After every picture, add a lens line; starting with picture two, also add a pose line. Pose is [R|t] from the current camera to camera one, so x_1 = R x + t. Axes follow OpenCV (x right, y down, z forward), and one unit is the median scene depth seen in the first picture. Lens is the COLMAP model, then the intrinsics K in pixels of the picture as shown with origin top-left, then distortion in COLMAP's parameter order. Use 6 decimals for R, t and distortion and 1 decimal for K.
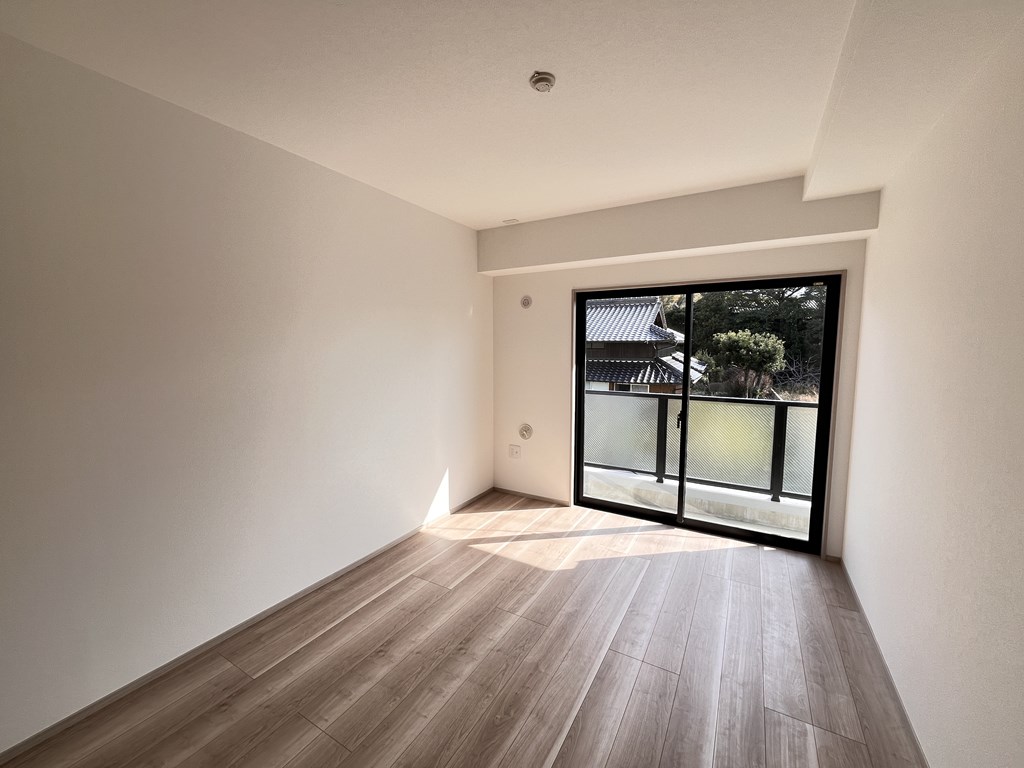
lens RADIAL K [[412.7, 0, 512.5], [0, 412.7, 383.9], [0, 0, 1]] dist [0.001552, 0.000148]
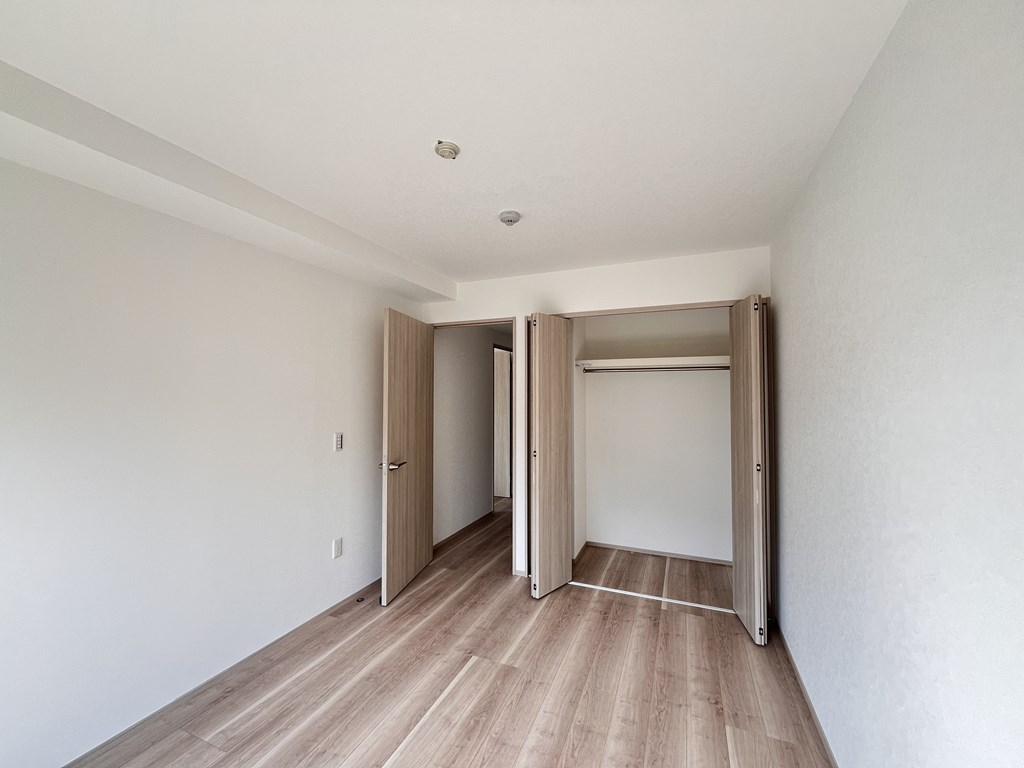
lens RADIAL K [[412.7, 0, 511.9], [0, 412.7, 384.5], [0, 0, 1]] dist [0.001552, 0.000148]
pose [[-0.991498, -0.005430, -0.130010, 0.043345], [-0.014749, 0.997380, 0.070826, -0.212137], [0.129285, 0.072142, -0.988980, 2.033507]]
